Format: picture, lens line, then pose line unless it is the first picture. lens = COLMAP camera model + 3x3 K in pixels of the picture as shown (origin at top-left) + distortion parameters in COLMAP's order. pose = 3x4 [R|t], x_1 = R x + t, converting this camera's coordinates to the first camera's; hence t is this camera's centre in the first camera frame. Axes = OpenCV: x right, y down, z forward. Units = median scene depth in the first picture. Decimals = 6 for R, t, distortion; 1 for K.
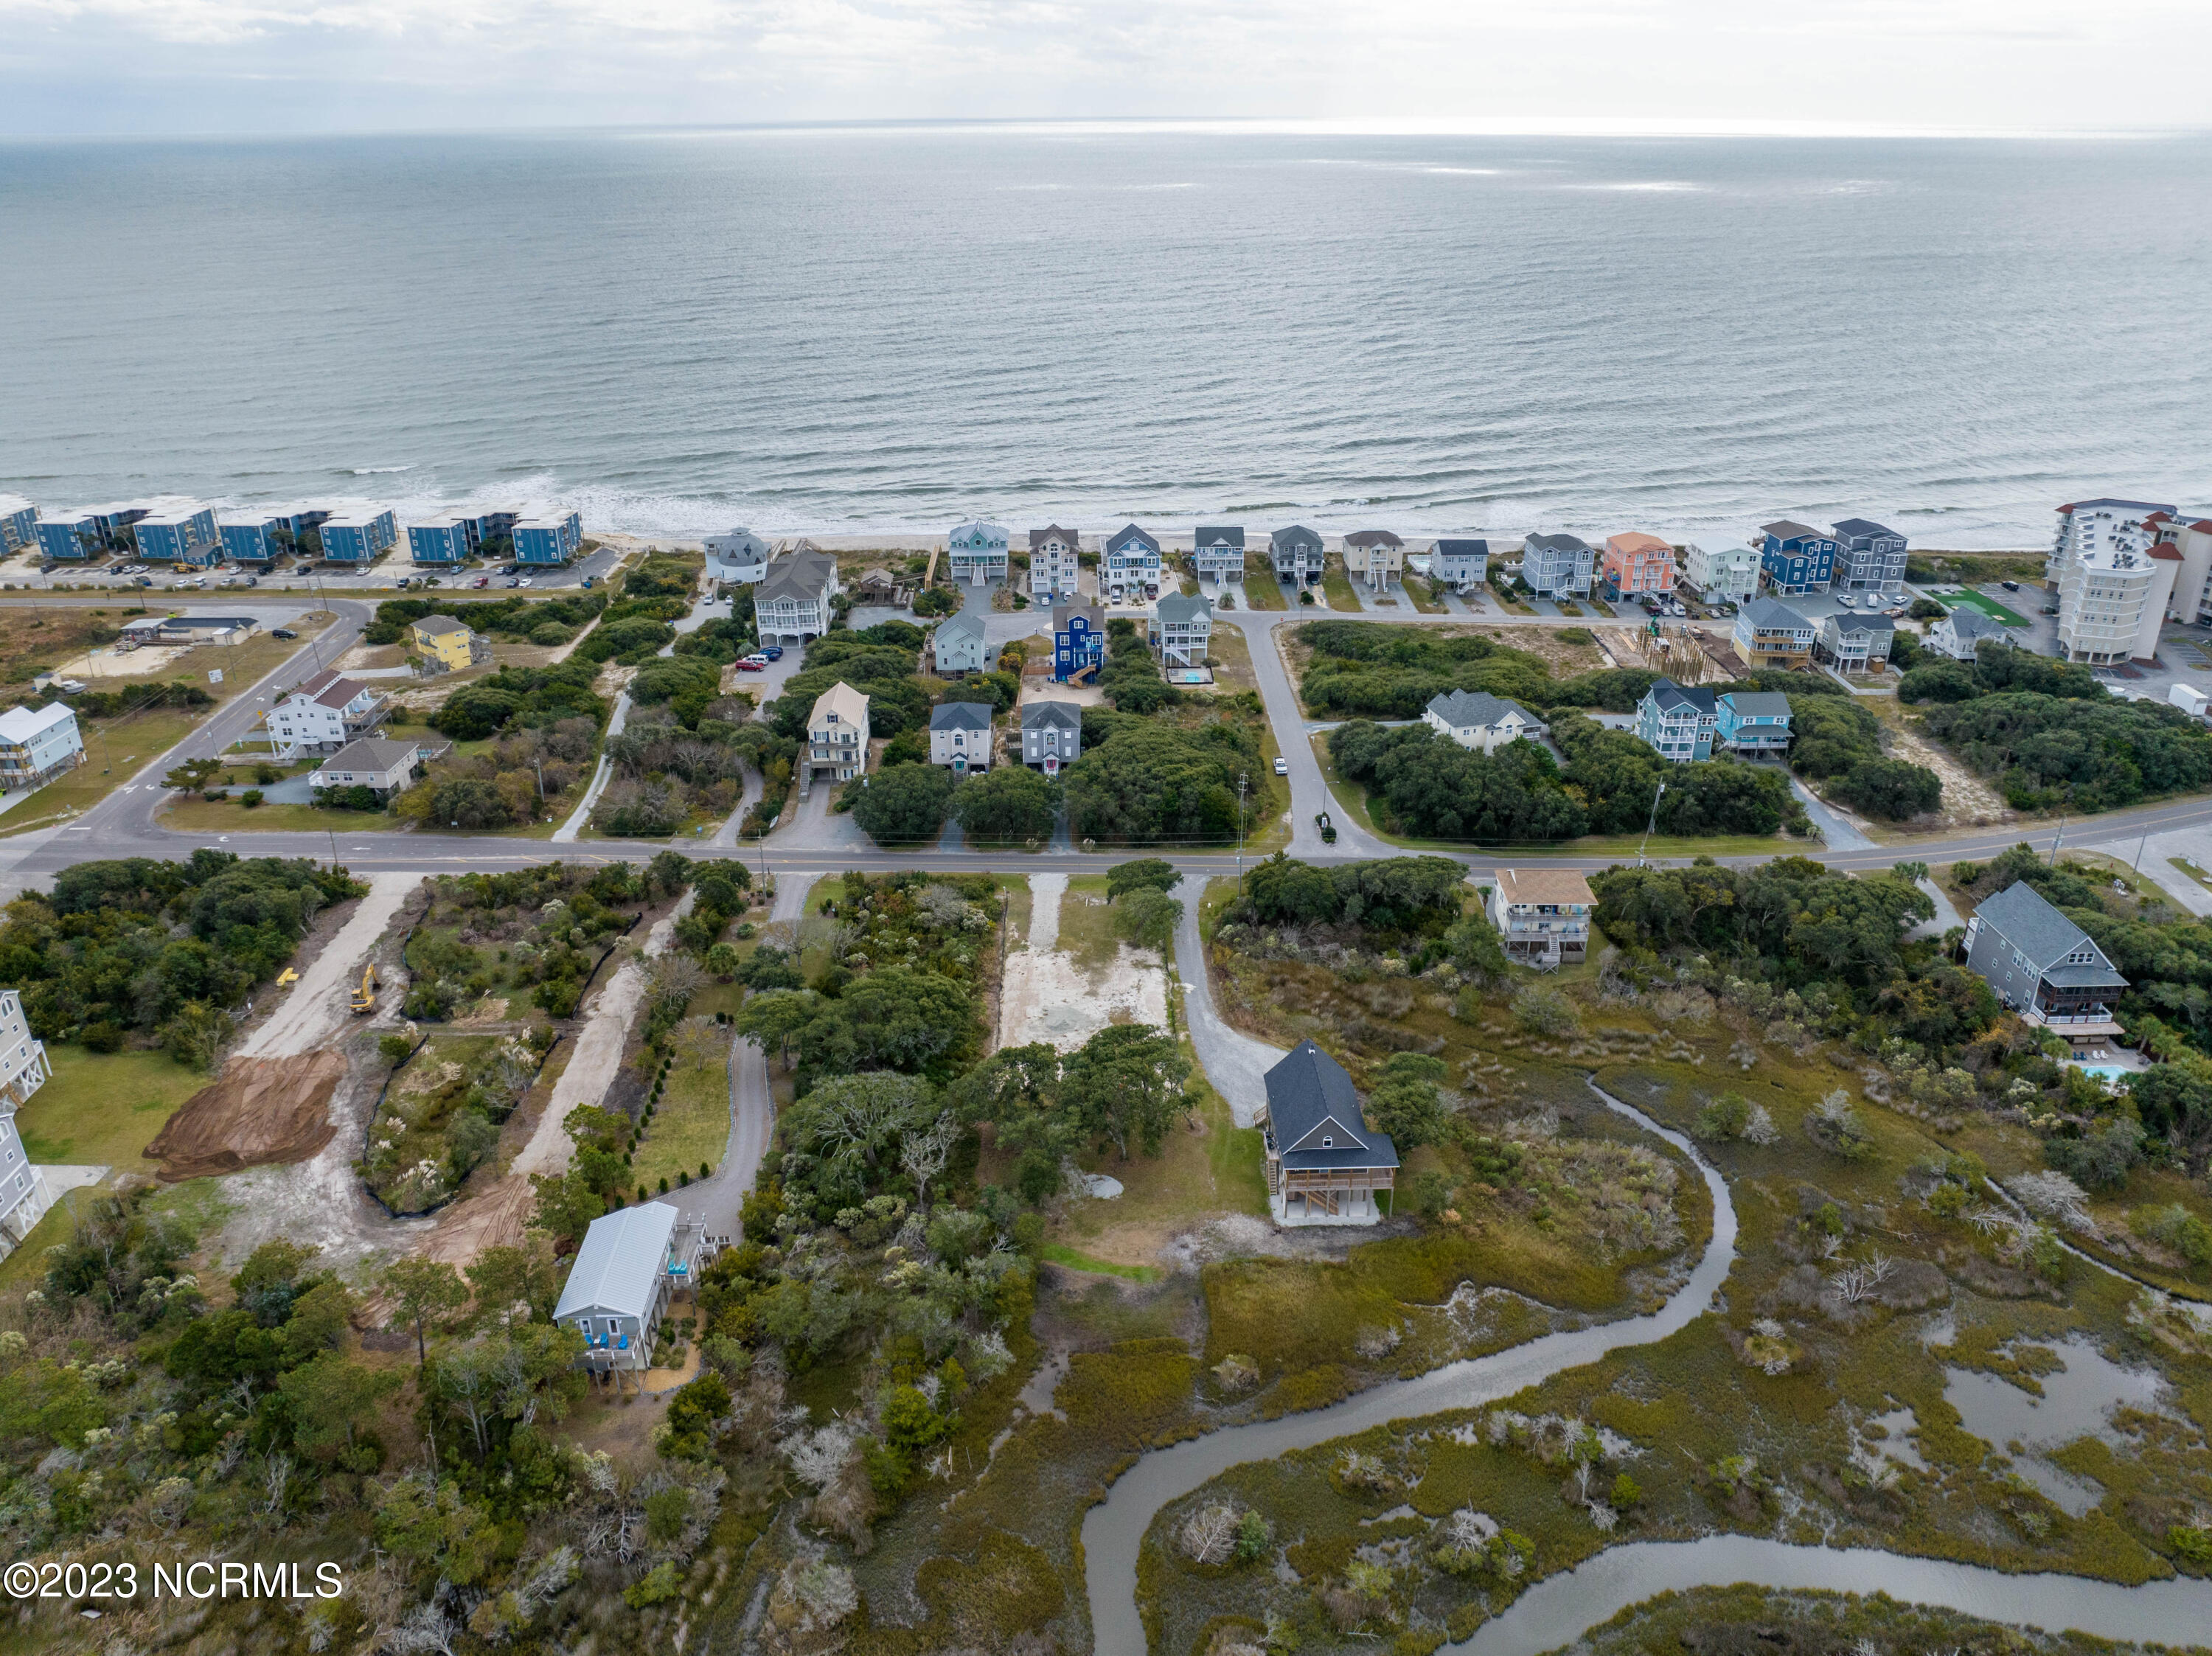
lens RADIAL K [[1583.2, 0, 1112.4], [0, 1583.2, 827.4], [0, 0, 1]] dist [-0.035314, -0.002178]
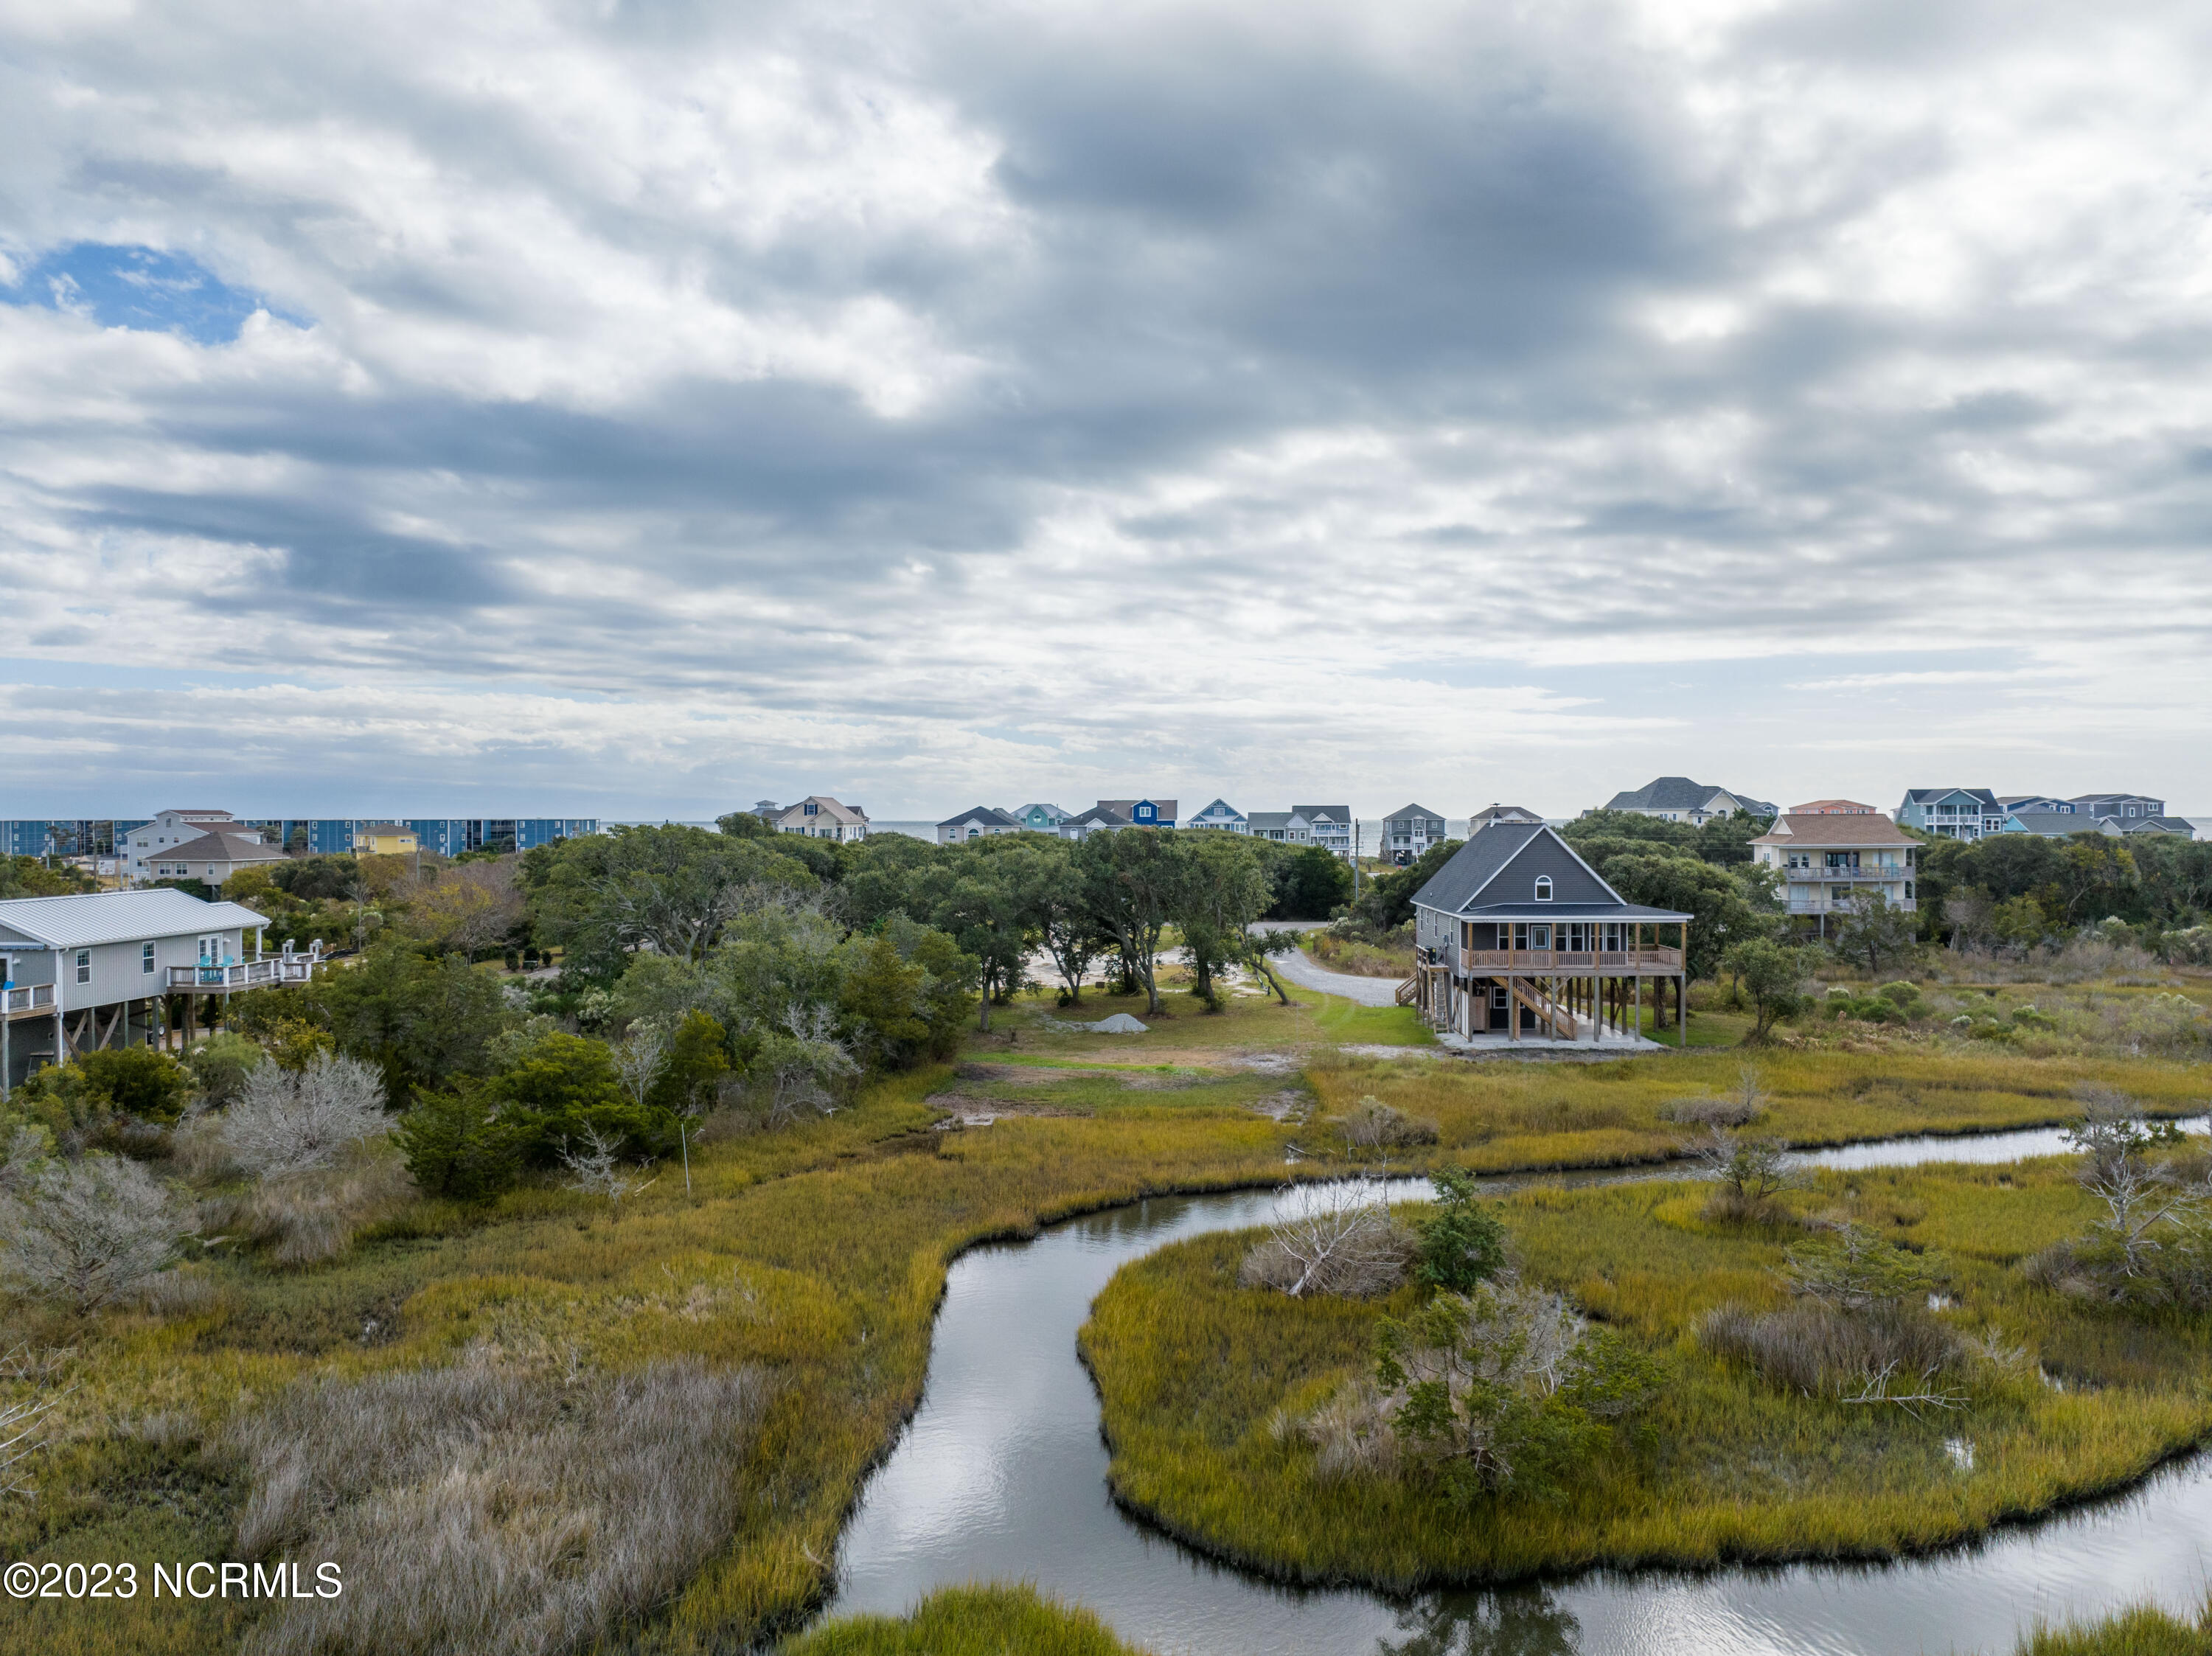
lens RADIAL K [[1574.5, 0, 1113.1], [0, 1574.5, 823.8], [0, 0, 1]] dist [-0.038851, 0.005922]
pose [[0.997705, -0.000773, -0.067704, 0.023134], [-0.027613, 0.908353, -0.417292, 0.297112], [0.061821, 0.418204, 0.906247, 0.387842]]
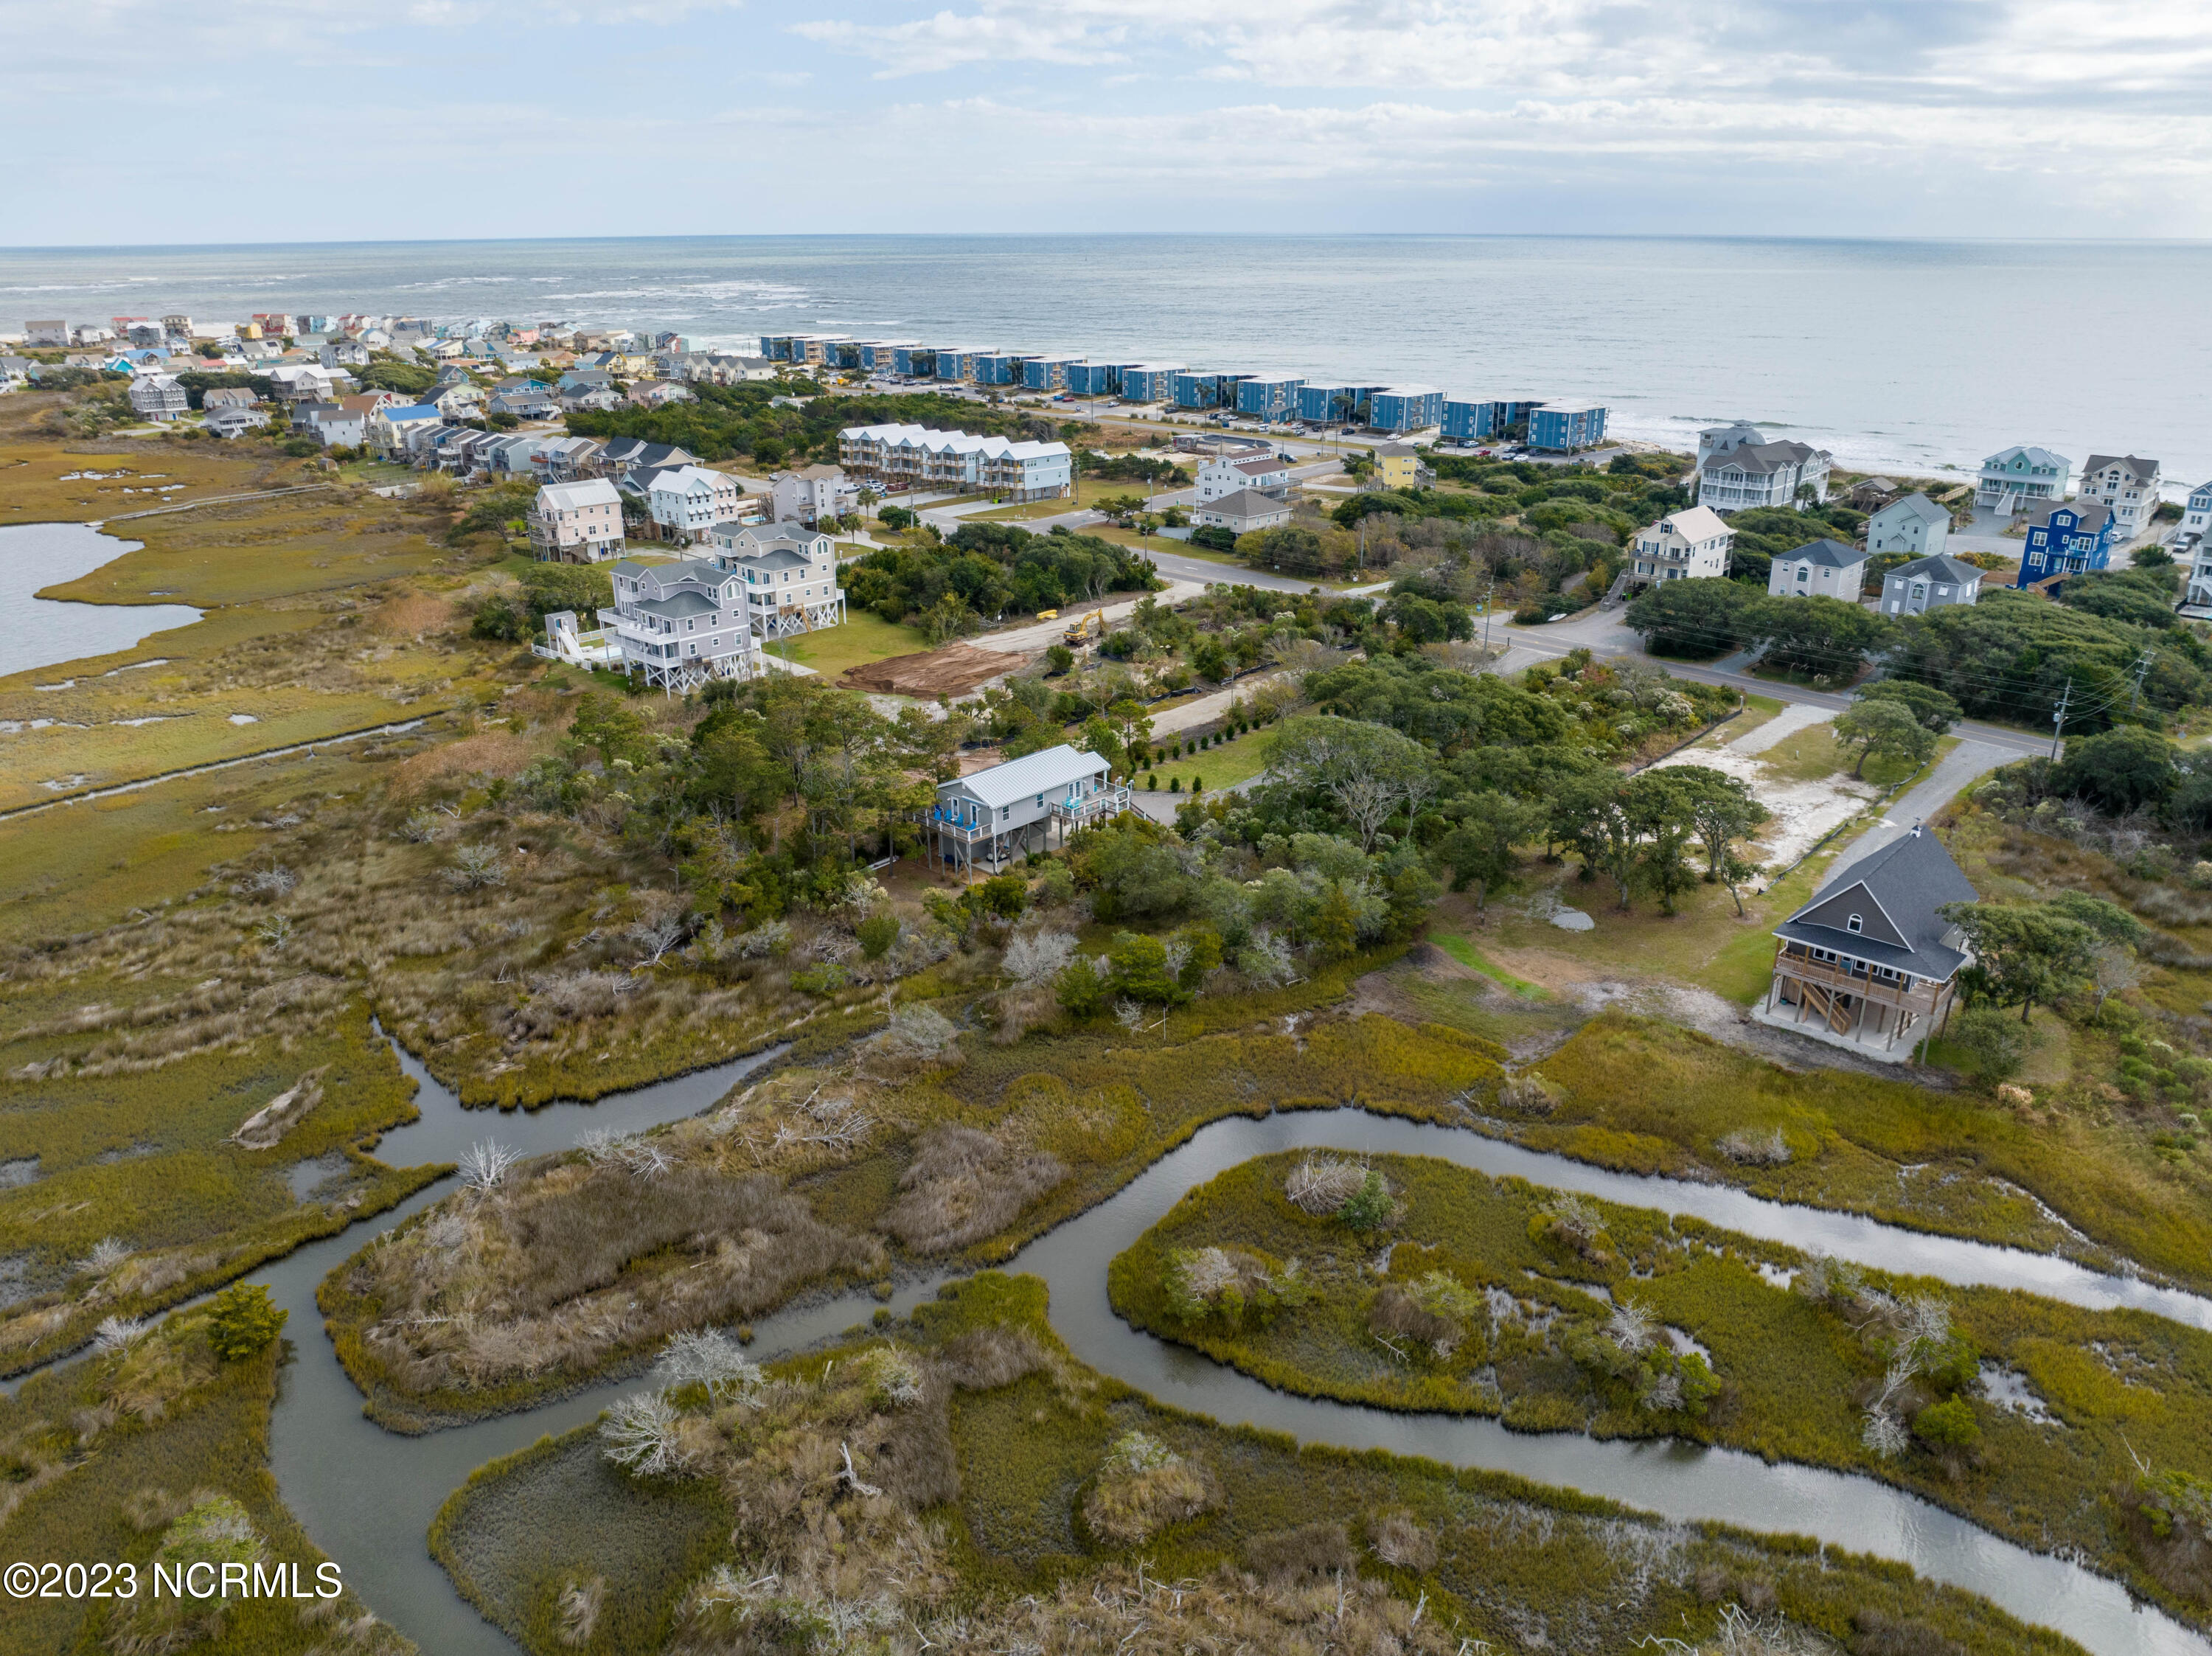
lens RADIAL K [[1583.2, 0, 1112.4], [0, 1583.2, 827.4], [0, 0, 1]] dist [-0.035314, -0.002178]
pose [[0.716278, 0.249663, -0.651624, 0.254565], [-0.291660, 0.955441, 0.045469, 0.166297], [0.633940, 0.157485, 0.757178, 0.201145]]
